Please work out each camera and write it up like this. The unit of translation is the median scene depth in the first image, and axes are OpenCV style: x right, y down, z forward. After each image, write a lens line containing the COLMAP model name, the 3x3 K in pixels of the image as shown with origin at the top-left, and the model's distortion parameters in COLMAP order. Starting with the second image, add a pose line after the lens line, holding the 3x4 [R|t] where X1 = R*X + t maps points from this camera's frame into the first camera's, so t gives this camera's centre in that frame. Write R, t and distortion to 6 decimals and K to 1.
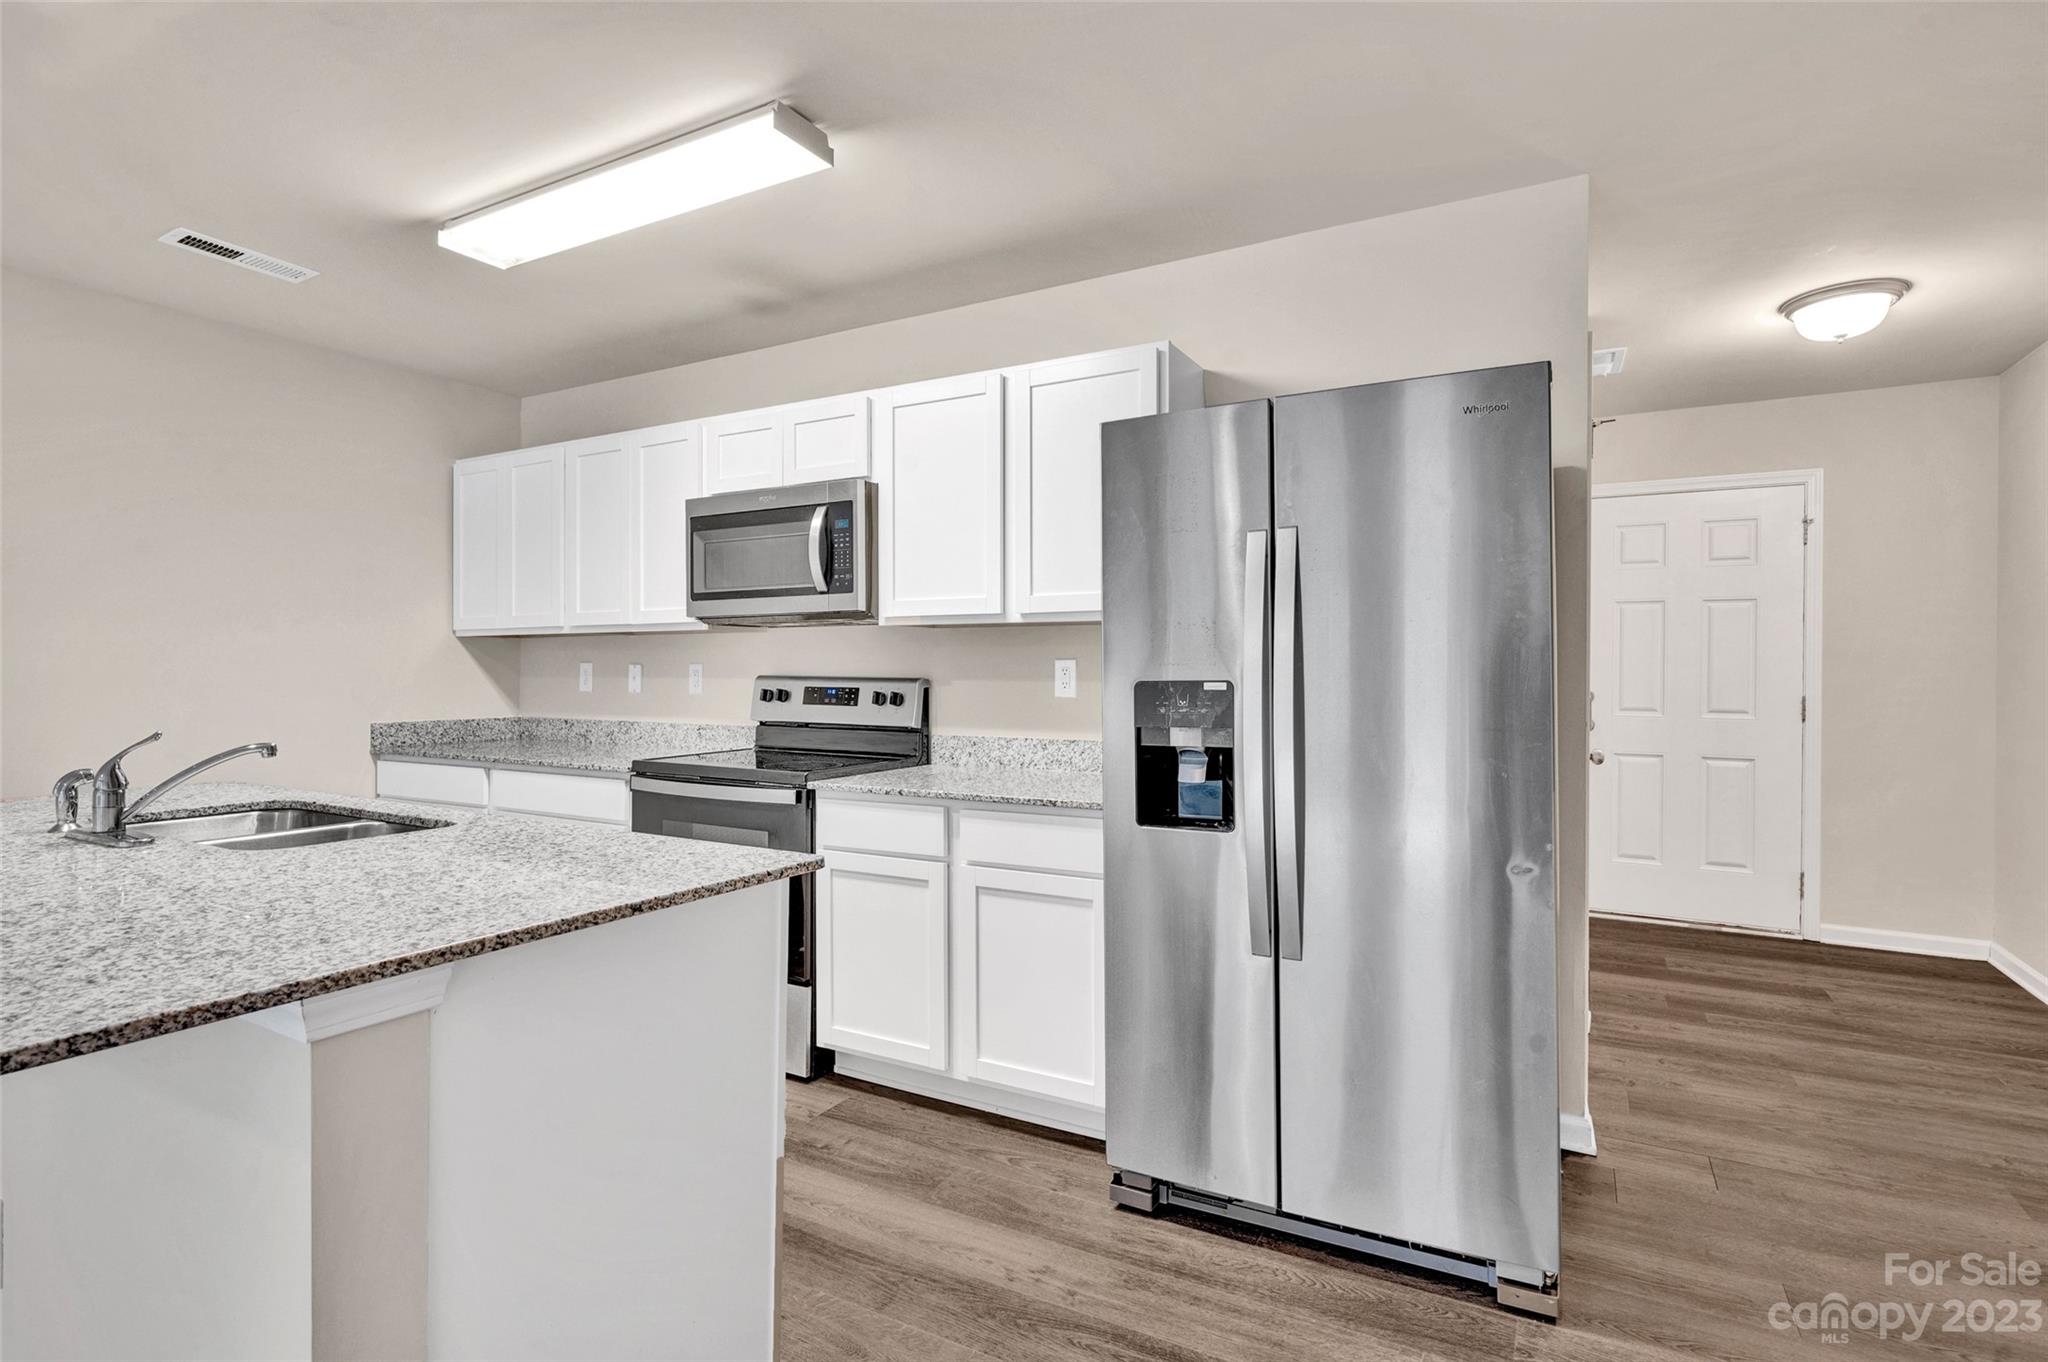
lens RADIAL K [[1021.3, 0, 1017.6], [0, 1021.3, 663.4], [0, 0, 1]] dist [0.012230, 0.001917]
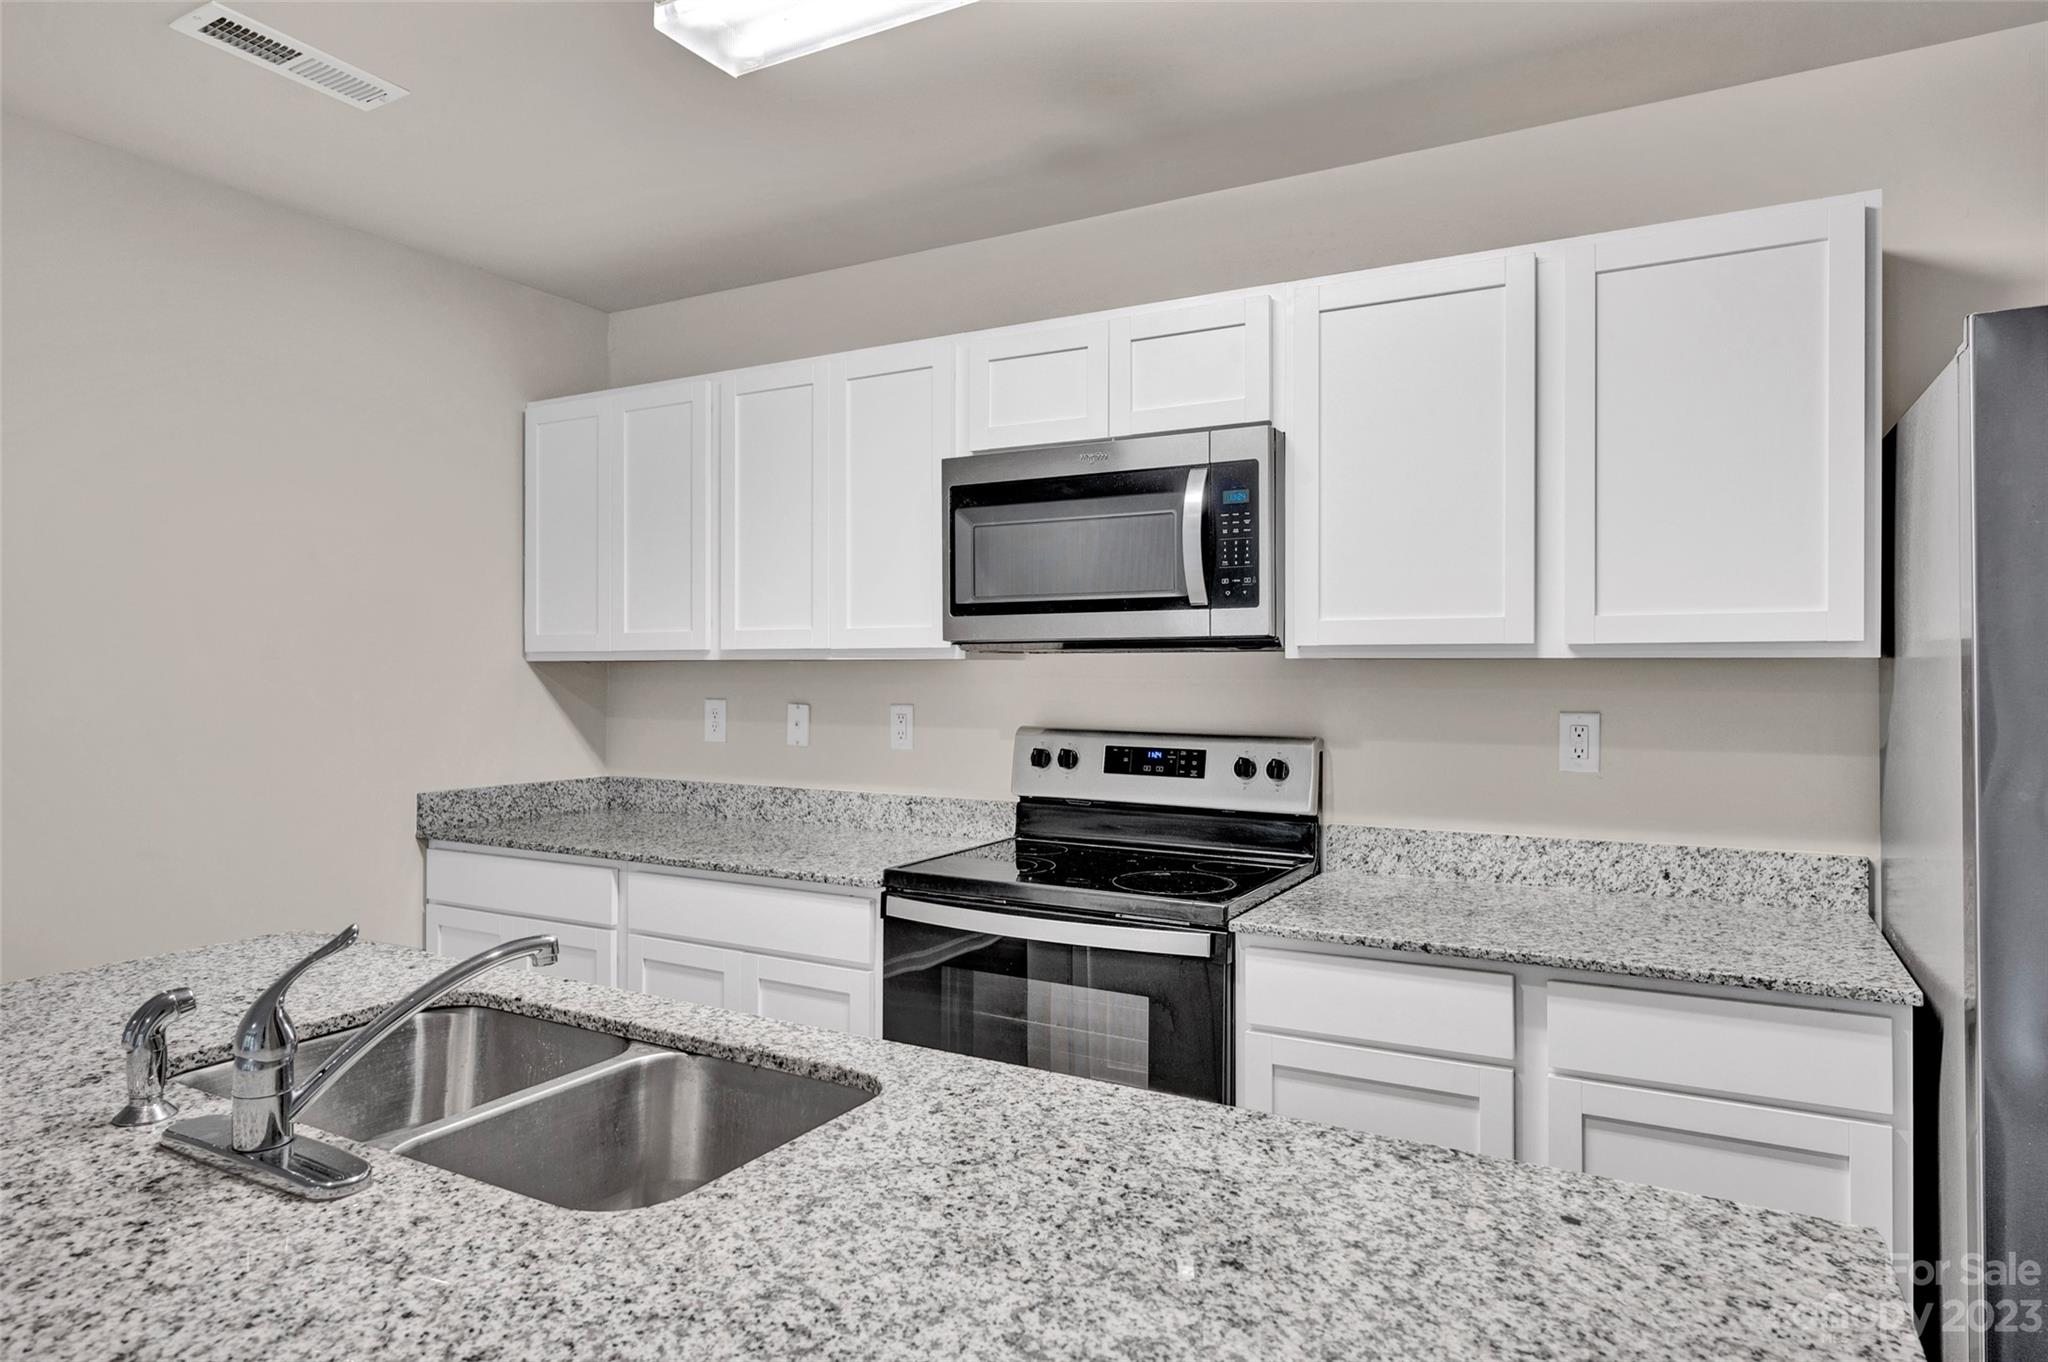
lens RADIAL K [[1218.9, 0, 1022.3], [0, 1218.9, 666.3], [0, 0, 1]] dist [0.011832, -0.002686]
pose [[0.999942, 0.002083, 0.010543, -0.287240], [-0.002081, 0.999998, -0.000185, -0.029747], [-0.010544, 0.000163, 0.999944, 0.232875]]
